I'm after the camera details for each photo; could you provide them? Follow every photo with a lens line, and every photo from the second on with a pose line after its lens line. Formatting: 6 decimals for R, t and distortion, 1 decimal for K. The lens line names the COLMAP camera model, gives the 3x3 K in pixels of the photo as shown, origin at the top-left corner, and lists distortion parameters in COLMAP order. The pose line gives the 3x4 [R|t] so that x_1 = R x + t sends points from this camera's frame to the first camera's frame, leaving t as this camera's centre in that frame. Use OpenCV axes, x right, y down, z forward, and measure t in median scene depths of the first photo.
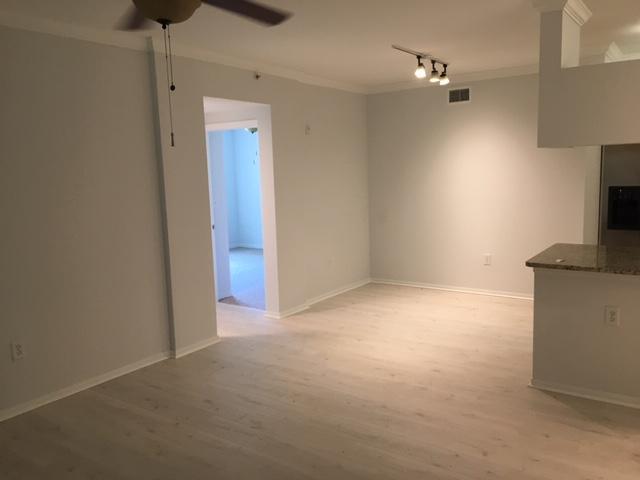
lens RADIAL K [[536.4, 0, 320.0], [0, 536.4, 240.0], [0, 0, 1]] dist [-0.012356, -0.013994]
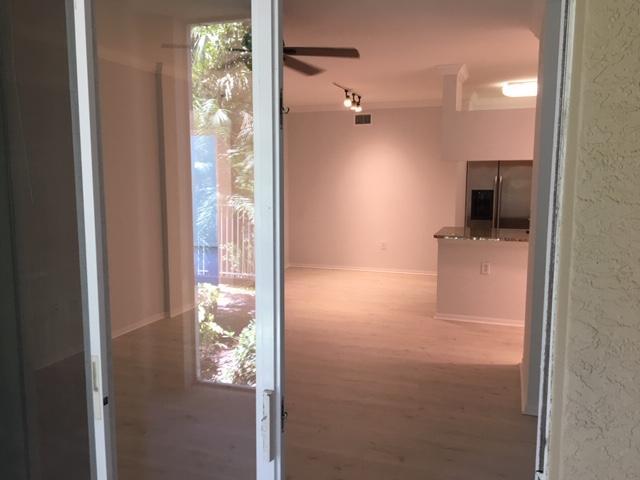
lens RADIAL K [[536.4, 0, 320.0], [0, 536.4, 240.0], [0, 0, 1]] dist [-0.012356, -0.013994]
pose [[0.960702, -0.000430, 0.277582, -0.255465], [0.005212, 0.999850, -0.016490, 0.056511], [-0.277533, 0.017289, 0.960560, -0.275769]]
